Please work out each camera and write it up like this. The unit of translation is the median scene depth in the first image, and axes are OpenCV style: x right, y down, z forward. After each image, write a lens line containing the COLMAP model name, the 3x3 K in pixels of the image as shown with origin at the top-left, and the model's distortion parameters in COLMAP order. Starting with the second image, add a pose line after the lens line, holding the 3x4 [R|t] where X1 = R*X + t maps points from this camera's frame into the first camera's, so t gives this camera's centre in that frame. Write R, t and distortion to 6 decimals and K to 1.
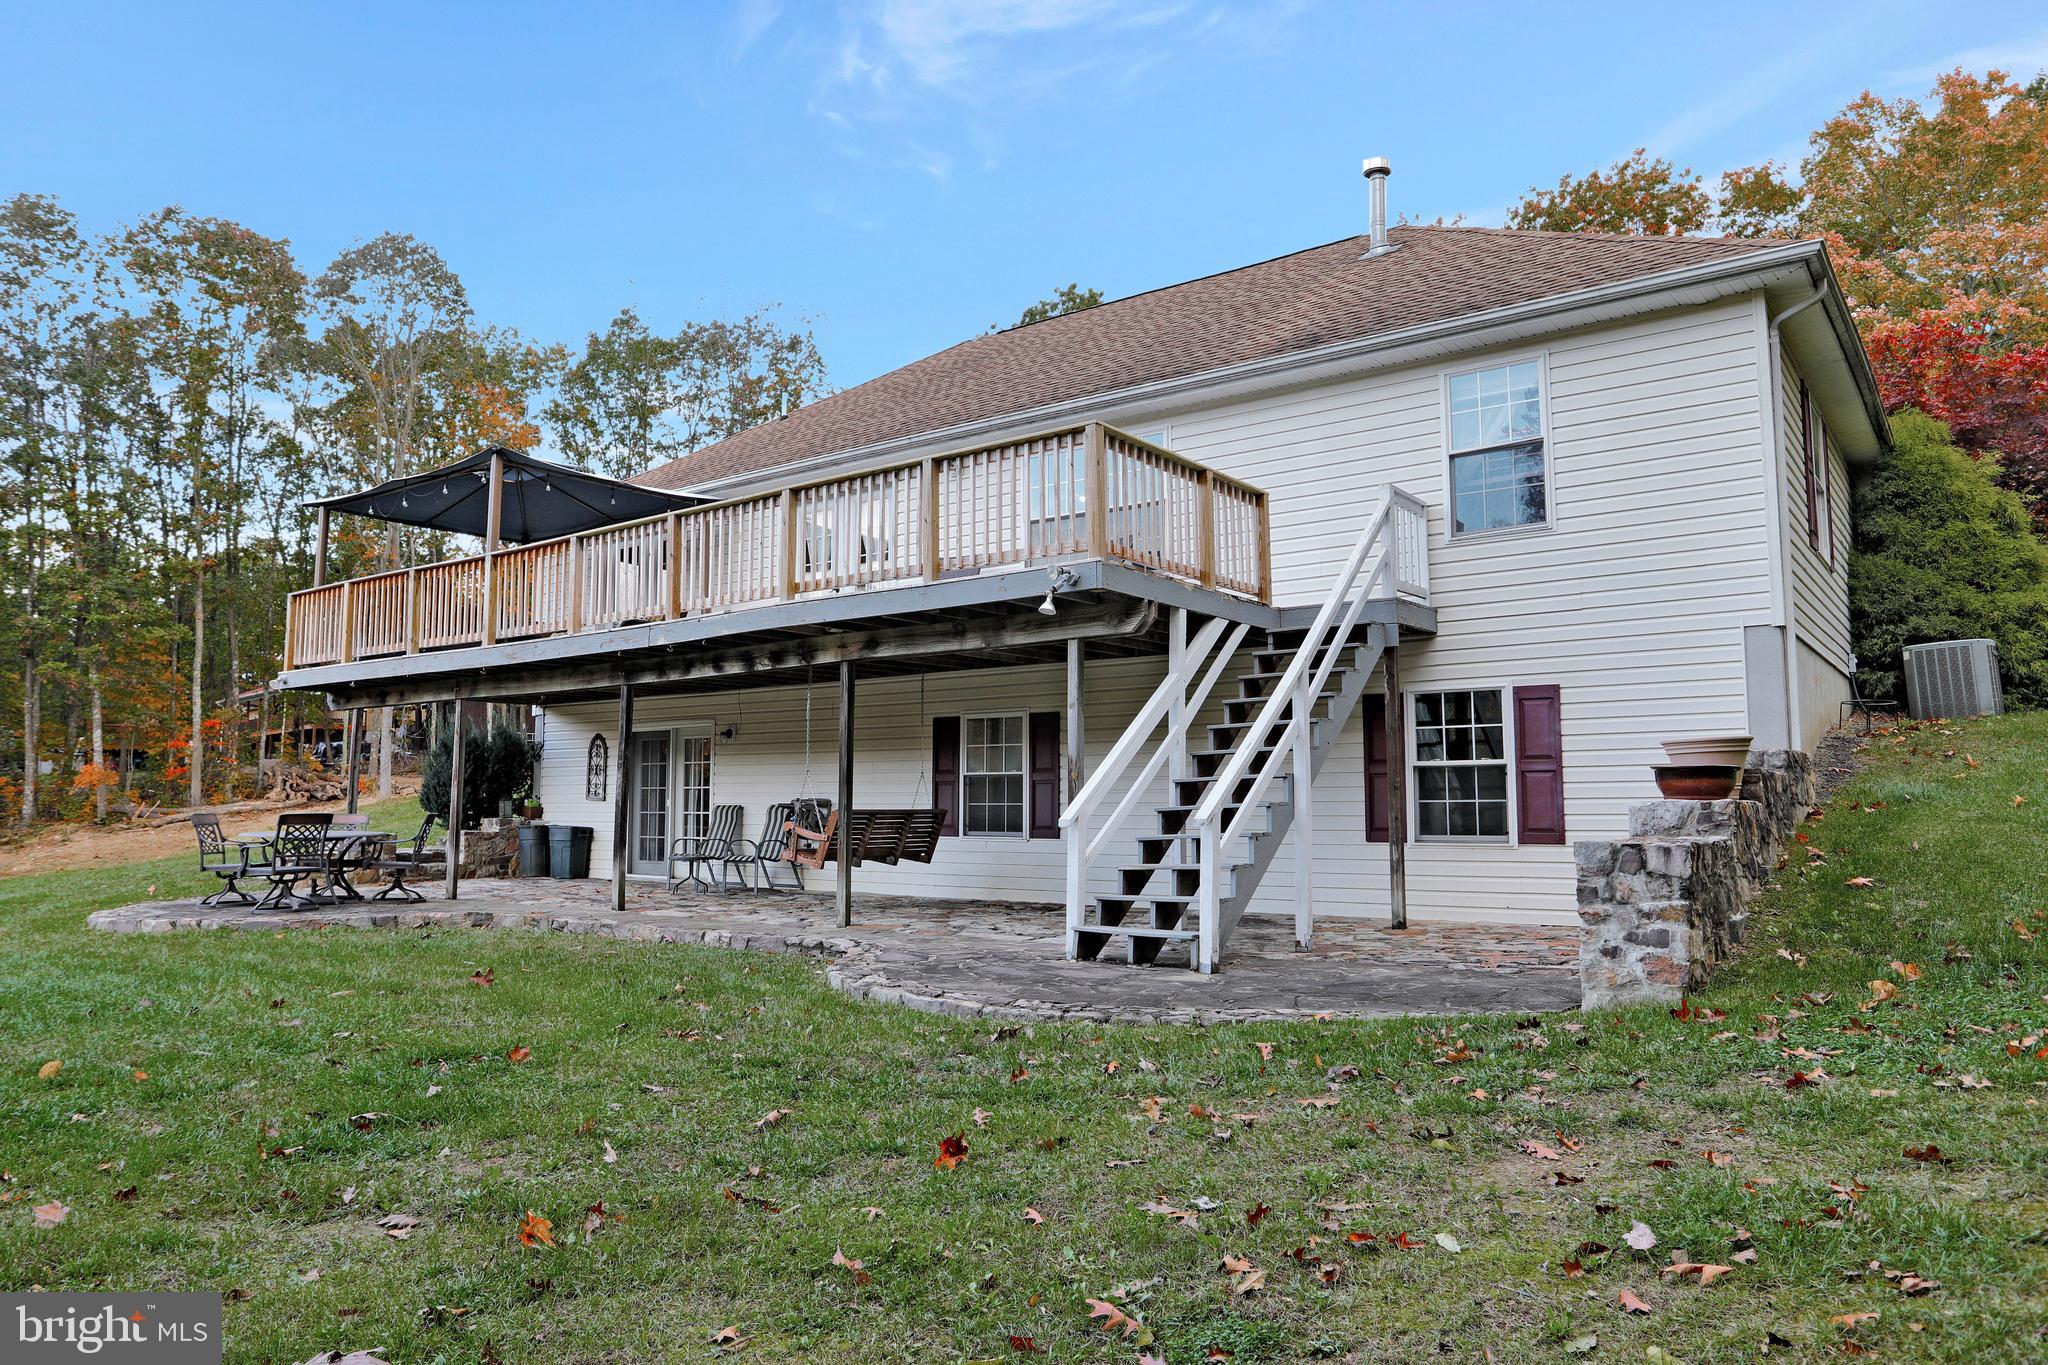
lens RADIAL K [[1375.2, 0, 1017.3], [0, 1375.2, 672.5], [0, 0, 1]] dist [-0.059308, 0.066939]
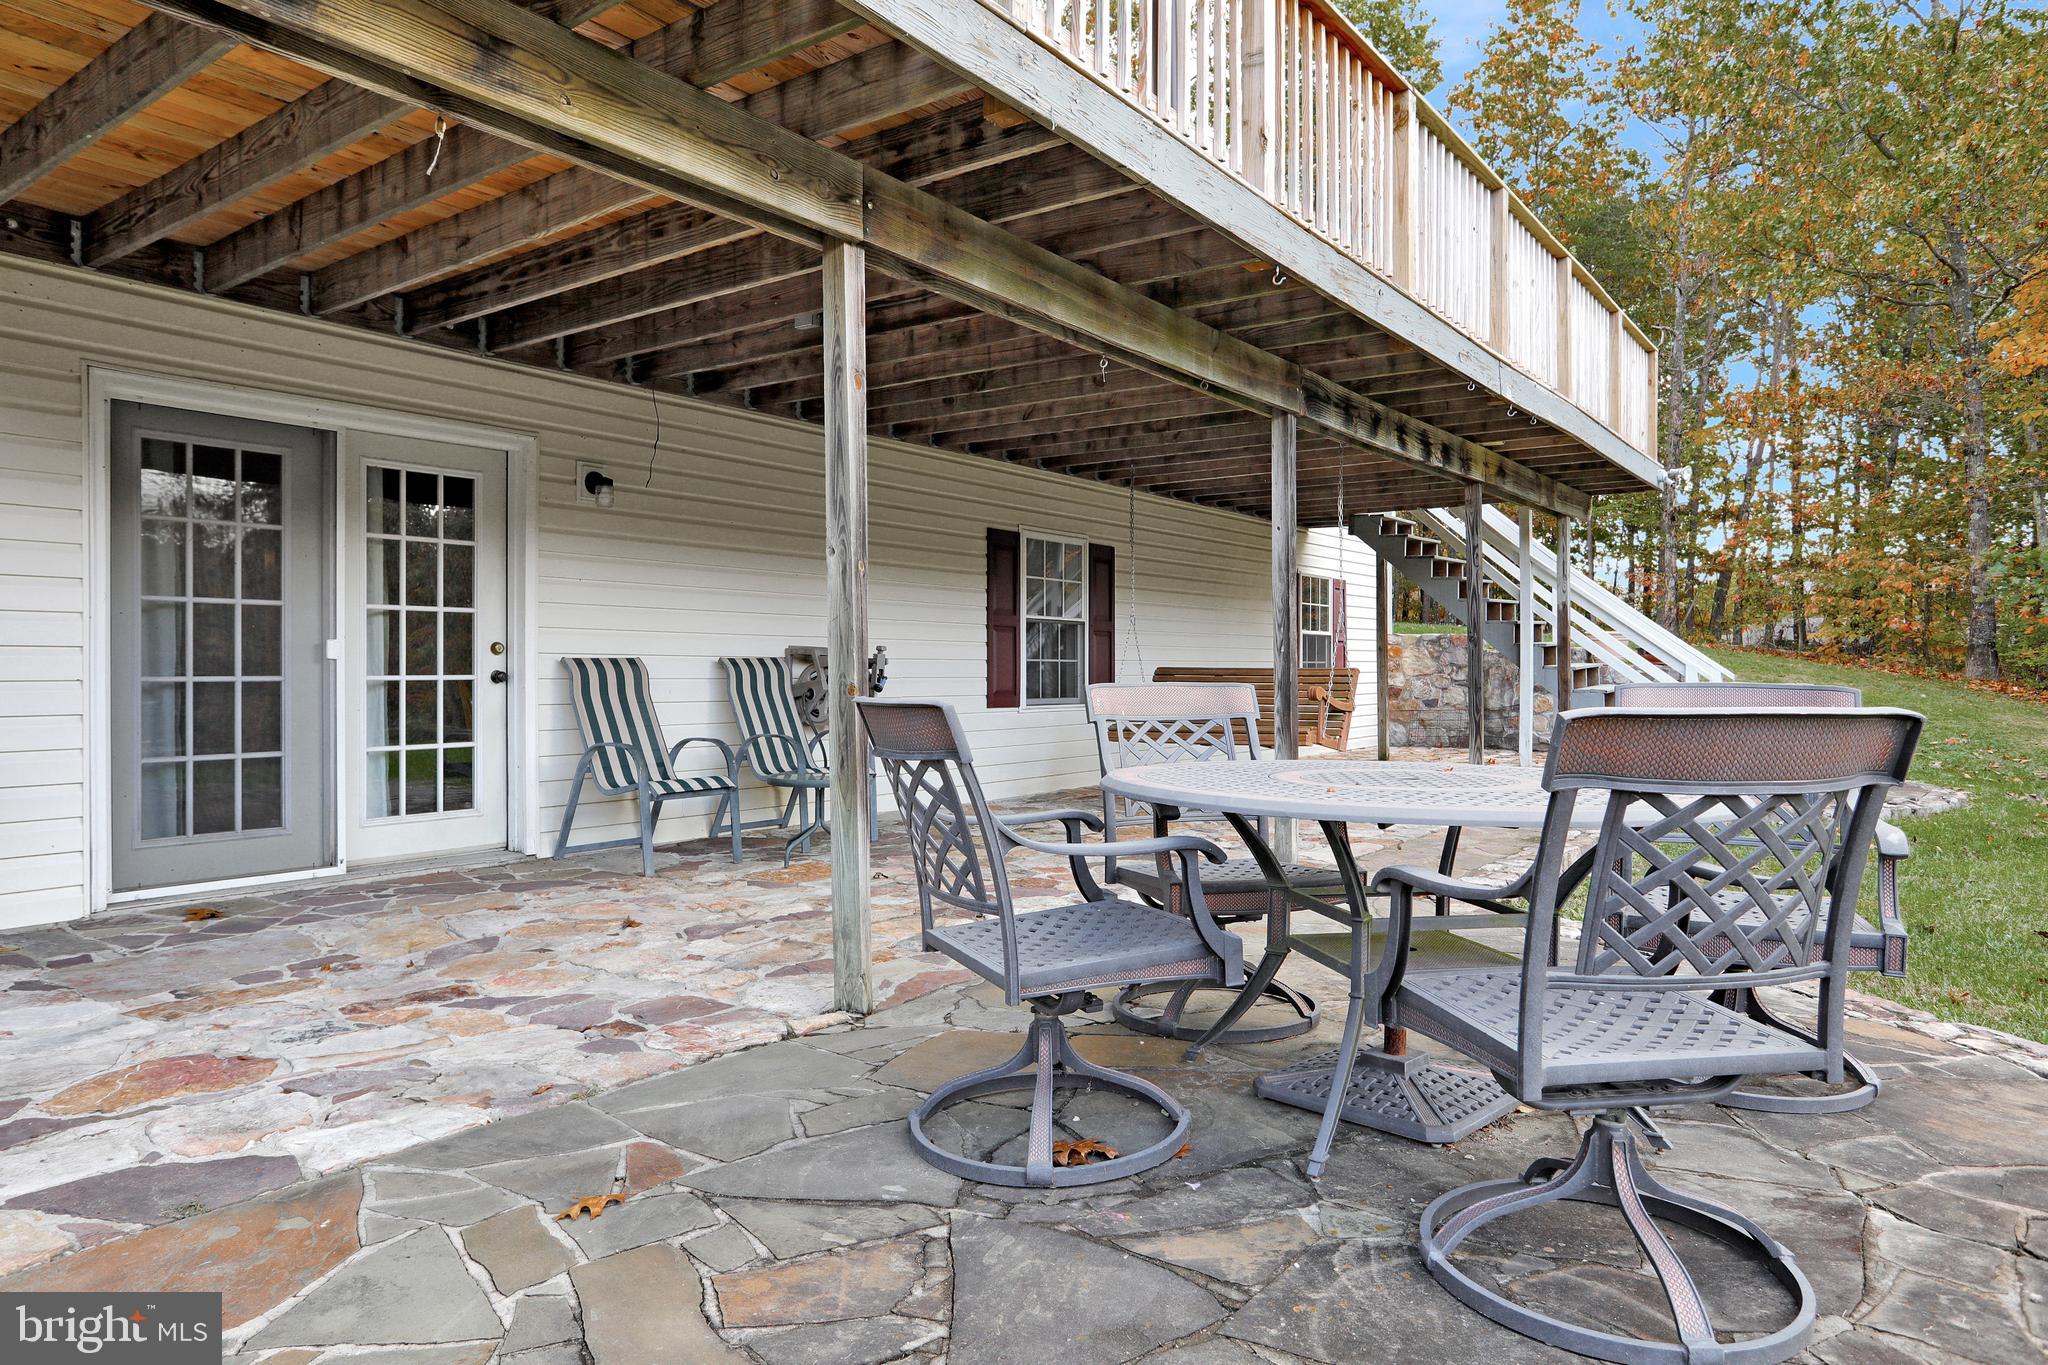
lens RADIAL K [[1270.1, 0, 1024.0], [0, 1270.1, 682.5], [0, 0, 1]] dist [-0.056217, 0.000082]
pose [[-0.006710, -0.012008, 0.999905, -0.687756], [-0.101877, 0.994733, 0.011262, 0.101020], [-0.994774, -0.101792, -0.007898, 1.010708]]
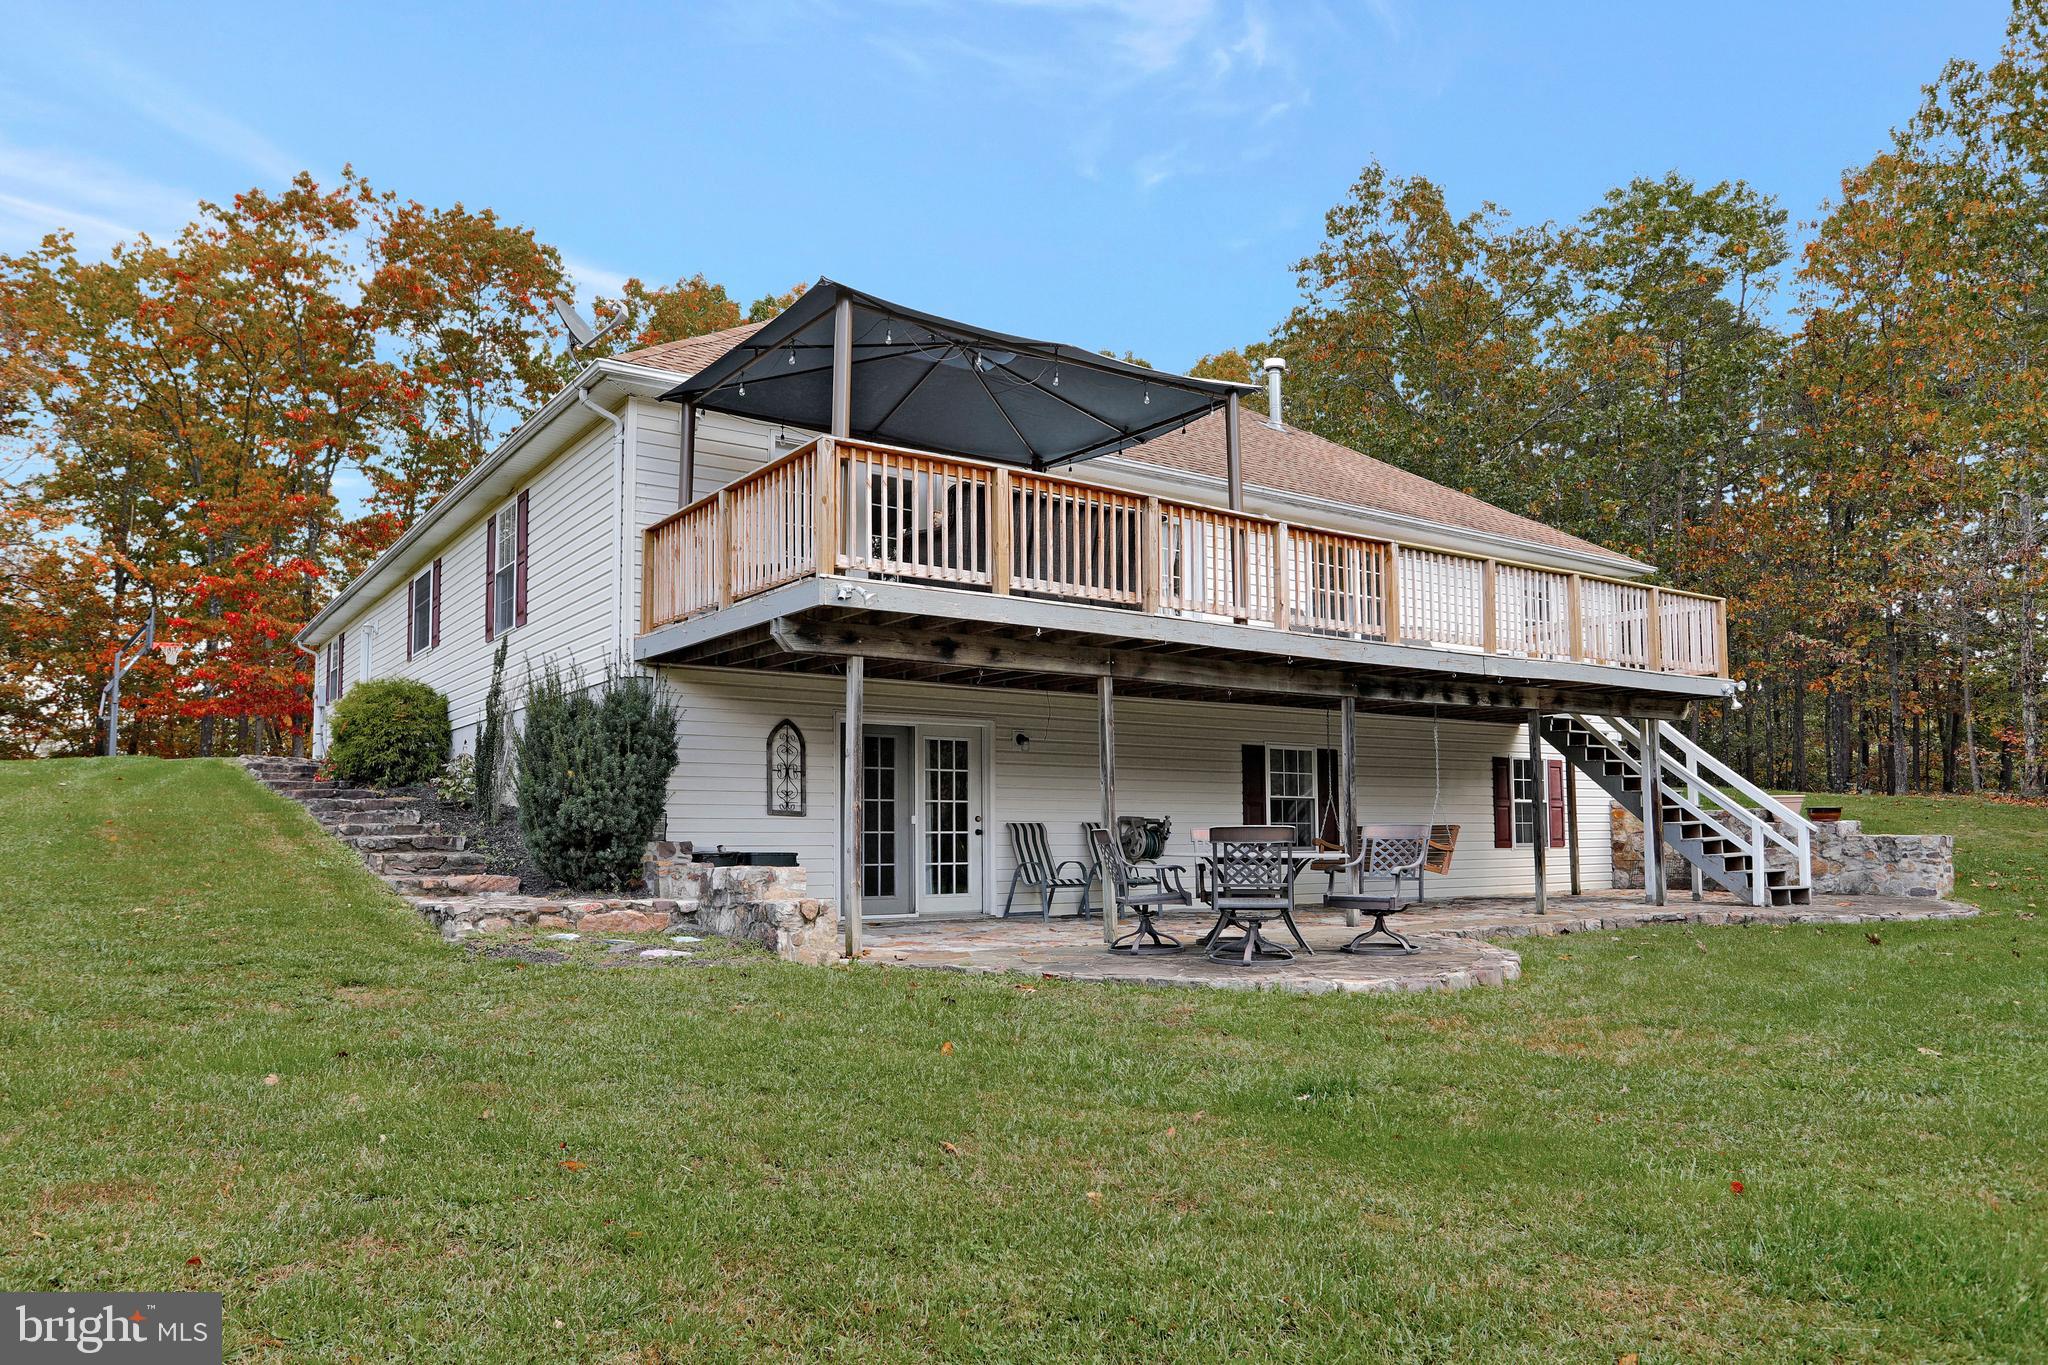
lens RADIAL K [[1337.3, 0, 1048.2], [0, 1337.3, 799.4], [0, 0, 1]] dist [-0.002117, 0.000632]
pose [[0.293226, 0.026625, 0.955672, -1.174782], [-0.088691, 0.996059, -0.000538, 0.094312], [-0.951920, -0.084602, 0.294432, 0.852335]]
